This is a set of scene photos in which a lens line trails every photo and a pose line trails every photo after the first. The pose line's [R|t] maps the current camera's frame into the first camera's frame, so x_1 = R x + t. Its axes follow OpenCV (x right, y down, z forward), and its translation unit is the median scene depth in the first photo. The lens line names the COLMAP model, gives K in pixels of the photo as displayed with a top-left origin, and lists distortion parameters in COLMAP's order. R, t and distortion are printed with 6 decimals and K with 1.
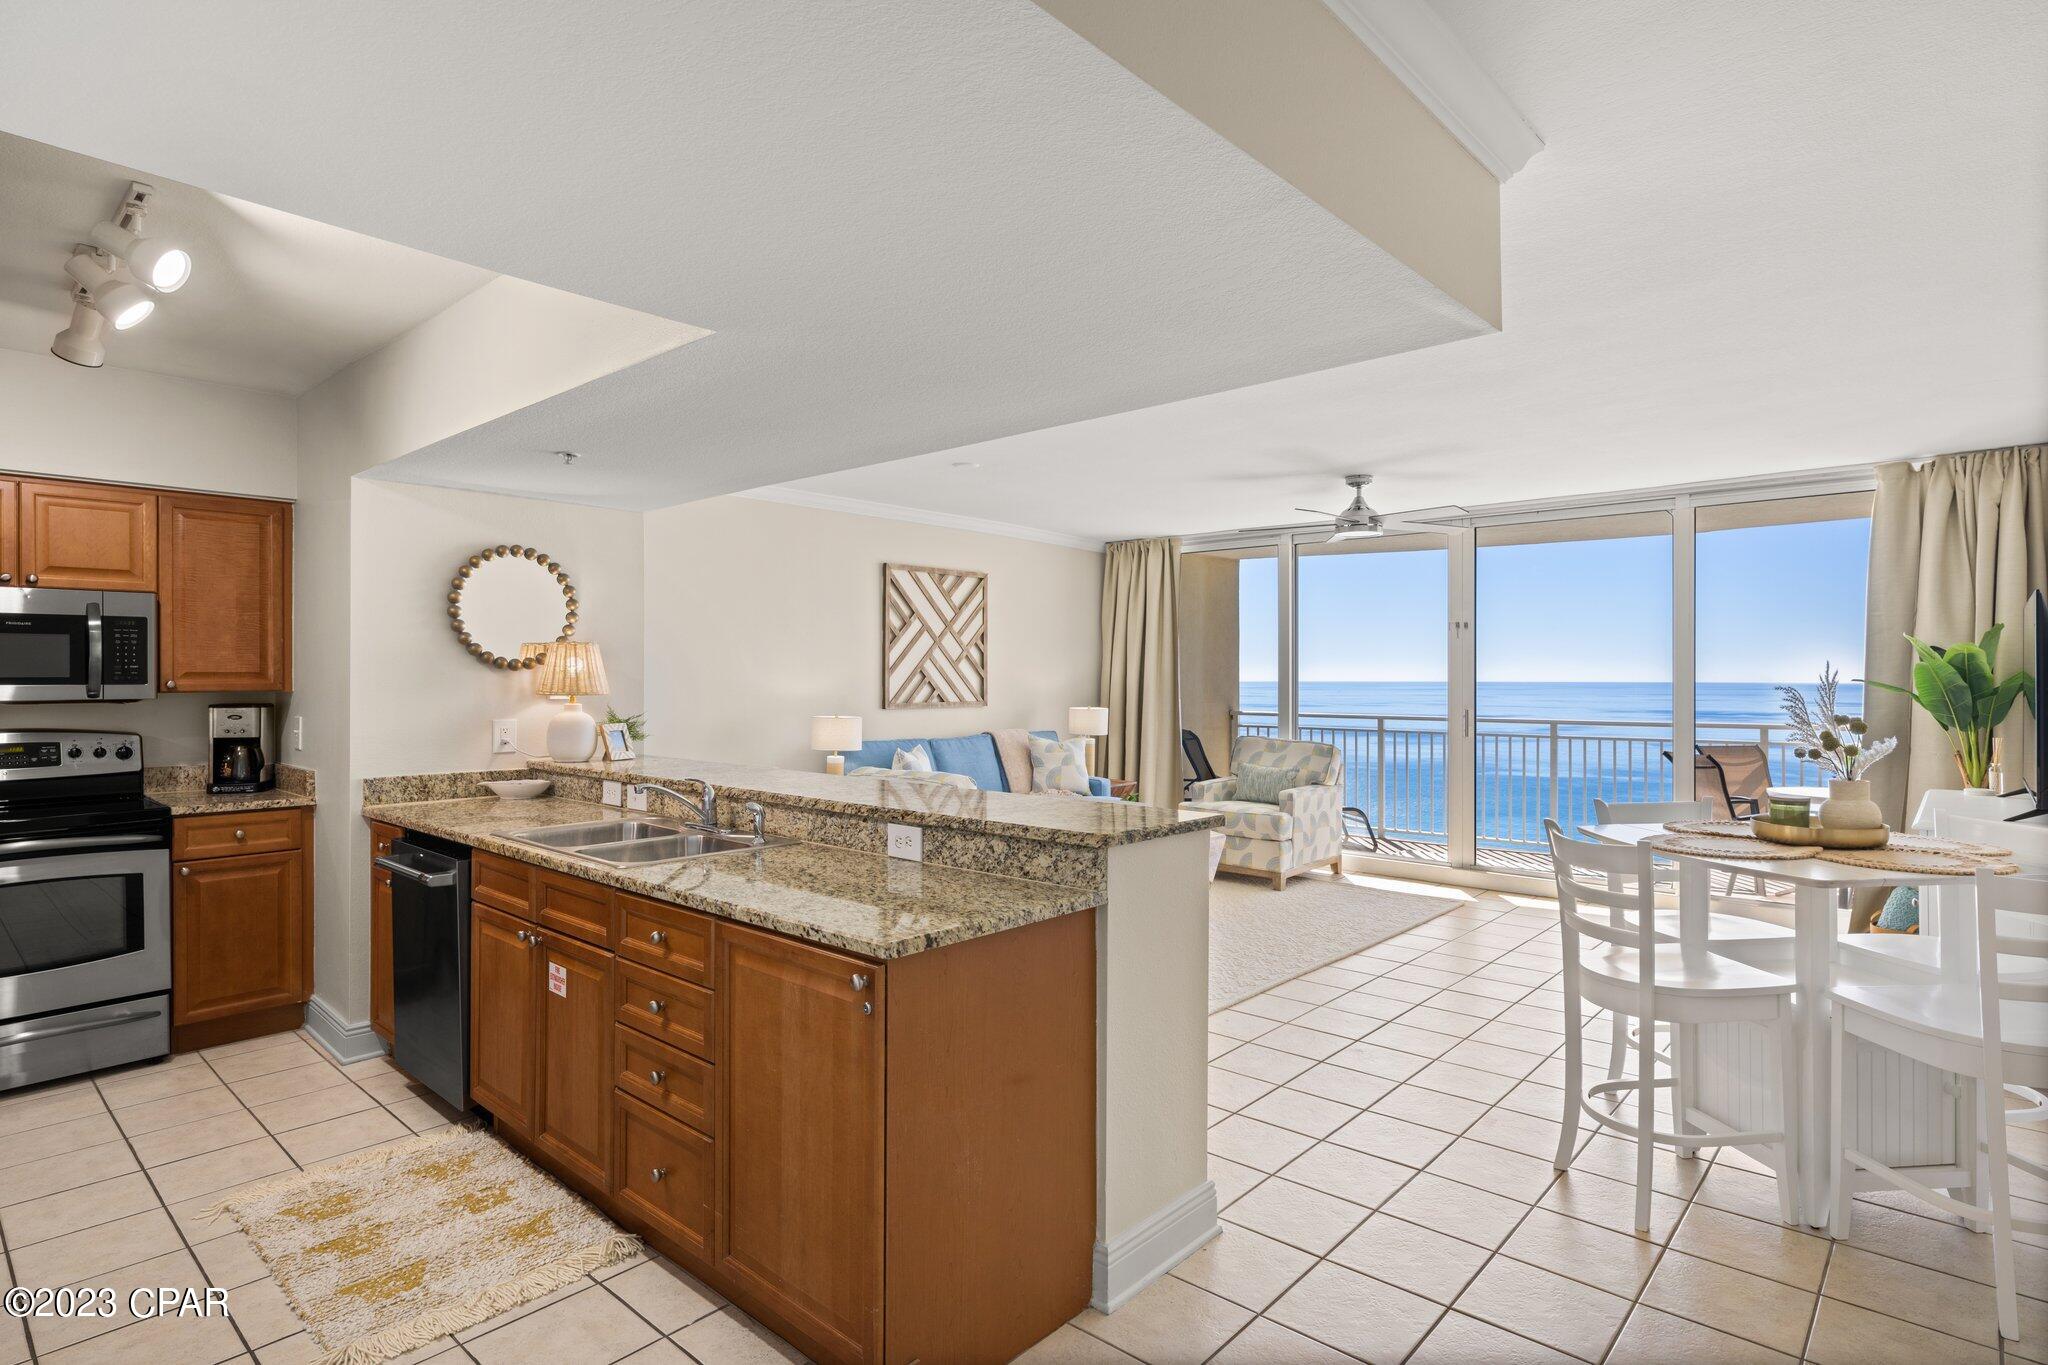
lens RADIAL K [[1054.0, 0, 1024.0], [0, 1054.0, 682.5], [0, 0, 1]] dist [-0.002701, 0.000592]
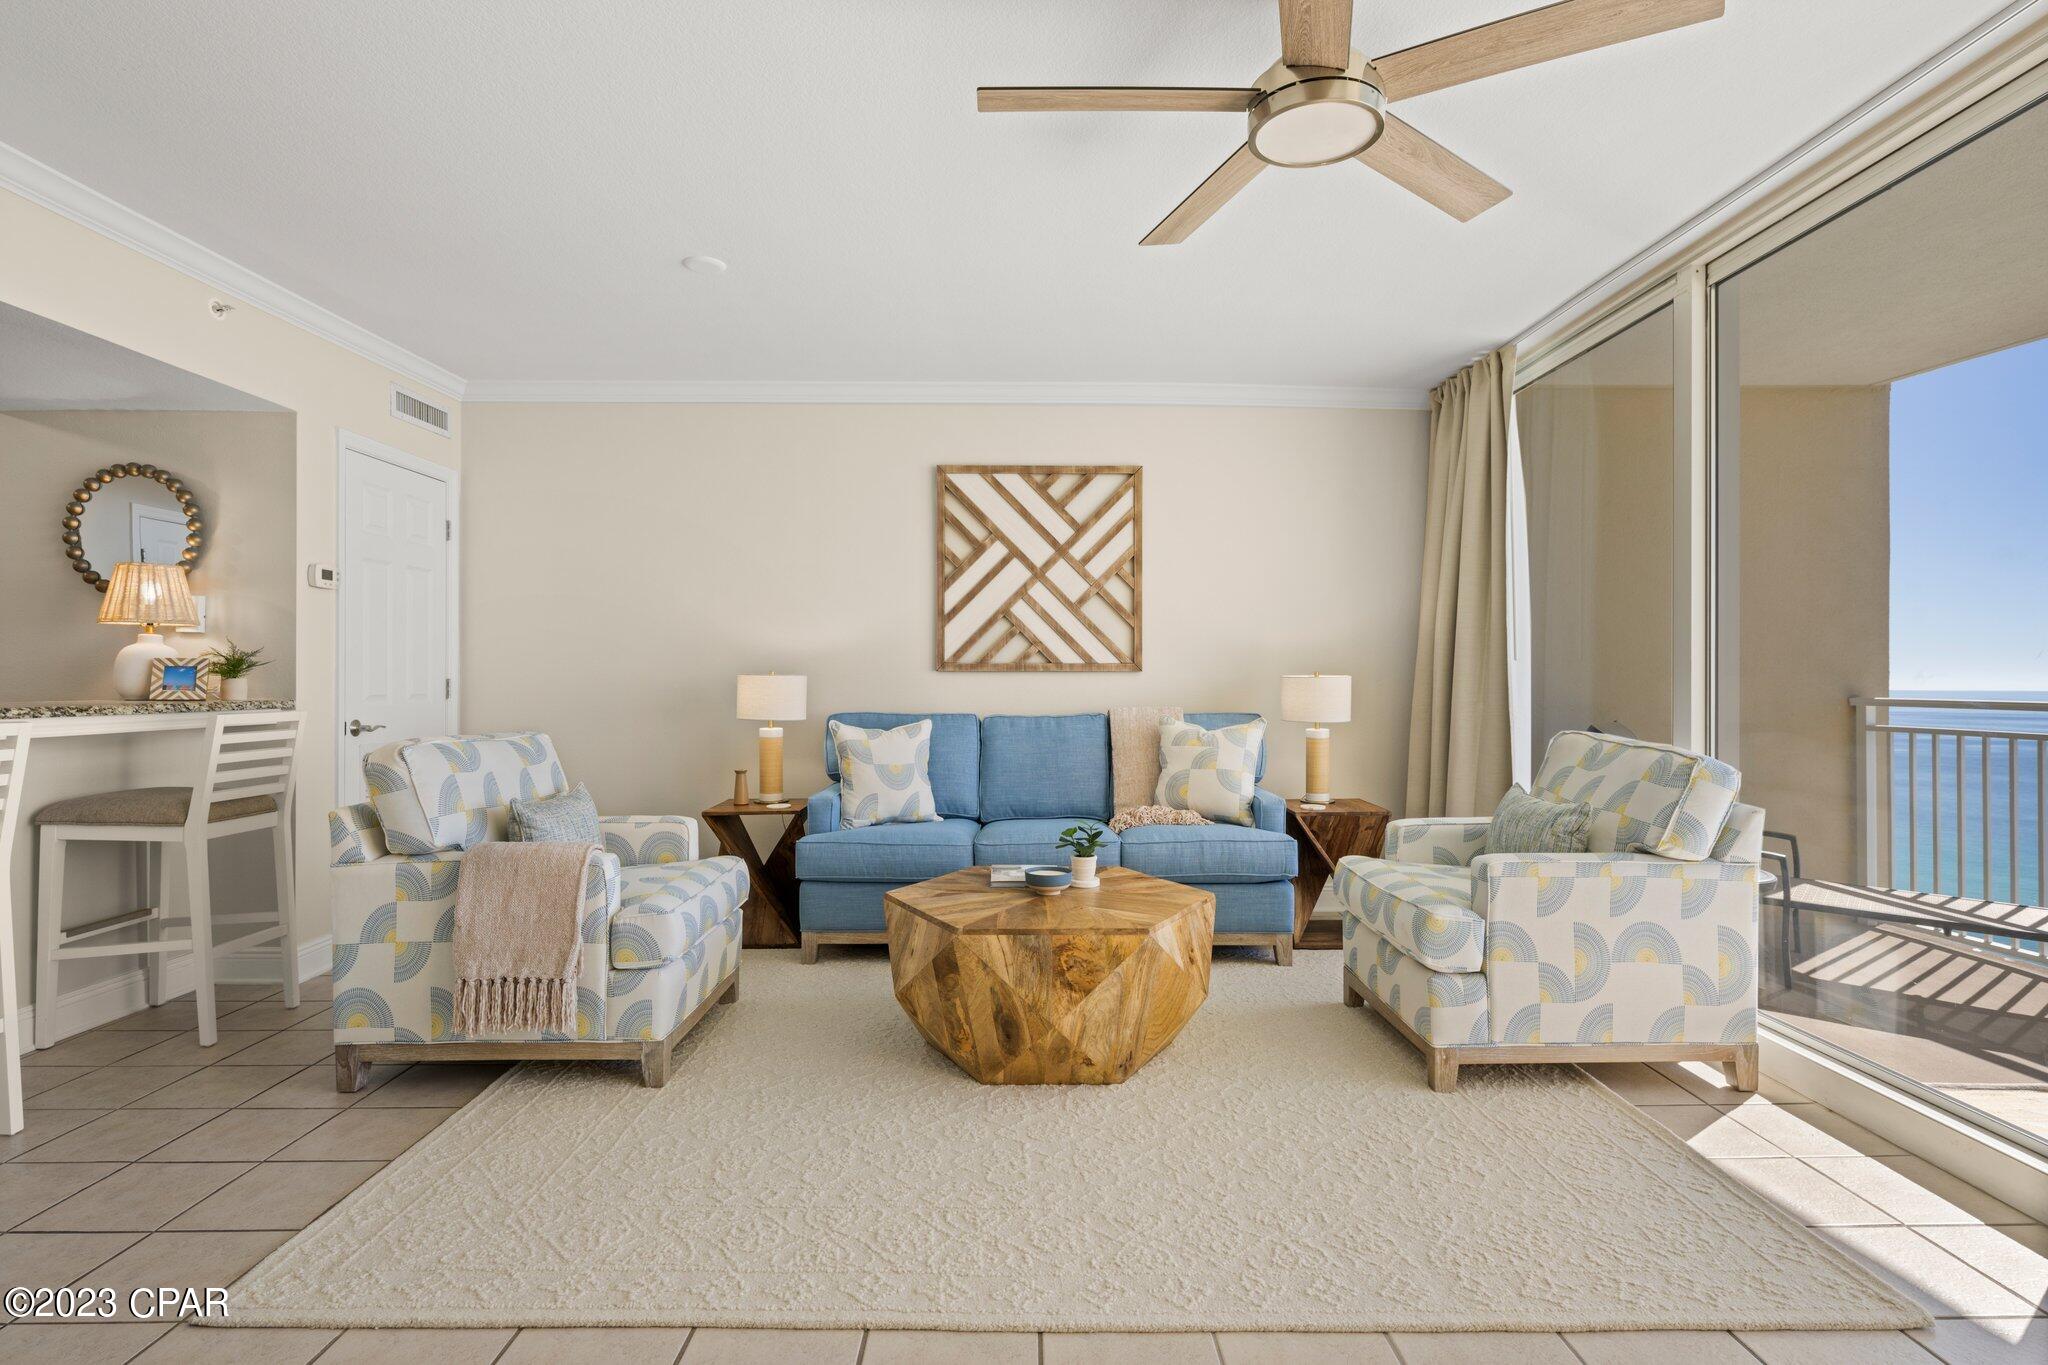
lens RADIAL K [[1022.6, 0, 1025.3], [0, 1022.6, 681.8], [0, 0, 1]] dist [0.004538, -0.001179]
pose [[0.676902, -0.000014, -0.736073, 0.510138], [-0.005996, 0.999967, -0.005533, 0.044180], [0.736048, 0.008158, 0.676880, 0.706490]]
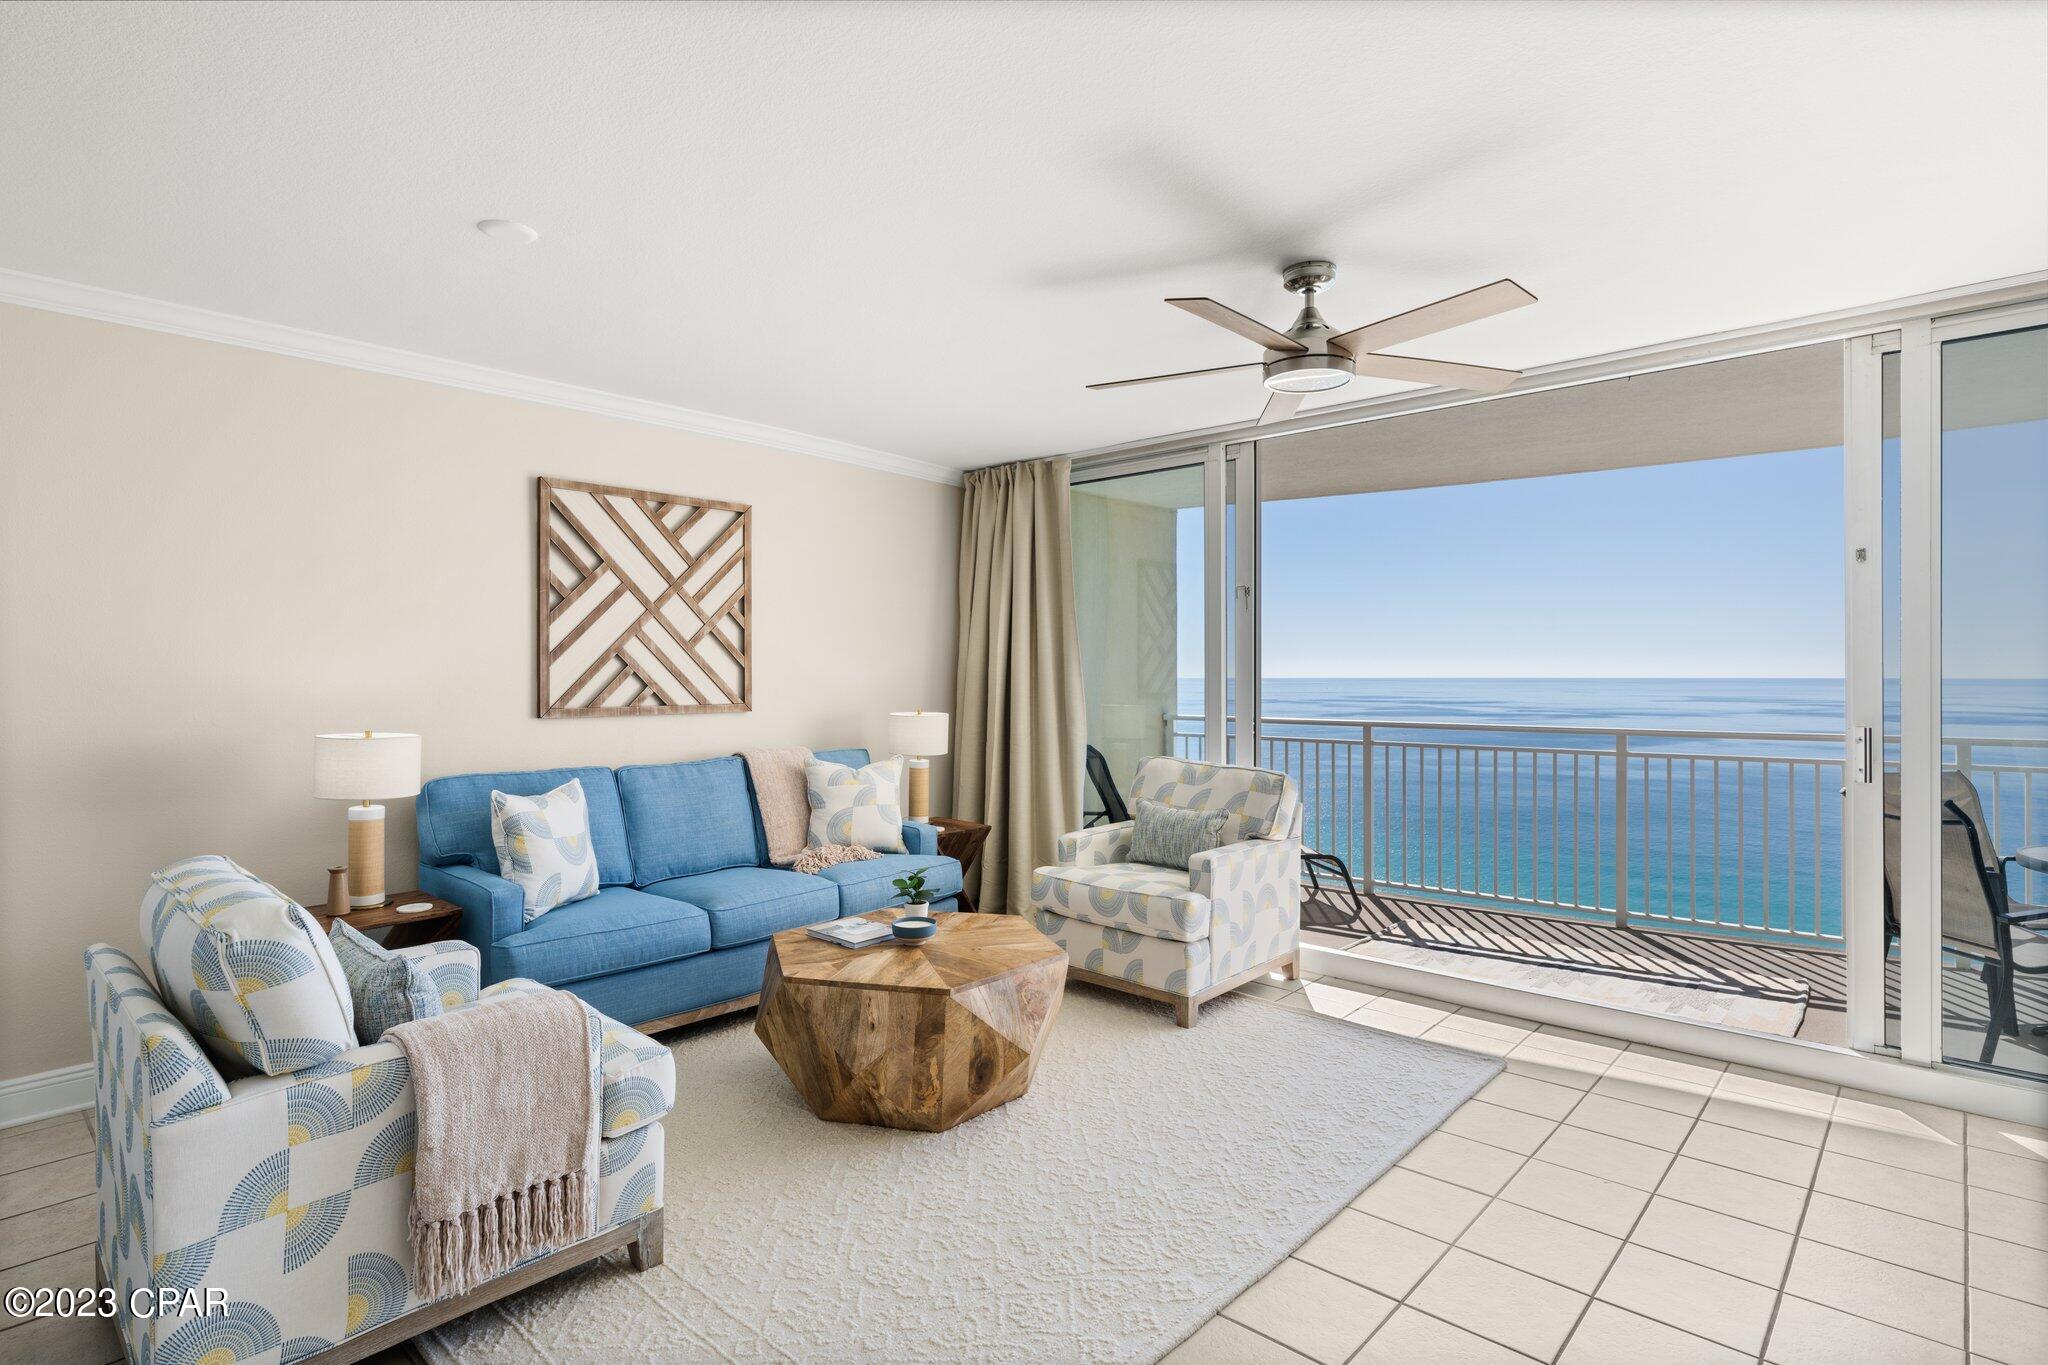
lens RADIAL K [[1022.6, 0, 1025.3], [0, 1022.6, 681.8], [0, 0, 1]] dist [0.004538, -0.001179]
pose [[0.999976, -0.001935, -0.006643, 0.184603], [0.001948, 0.999996, 0.001955, 0.004622], [0.006639, -0.001968, 0.999976, 0.506172]]
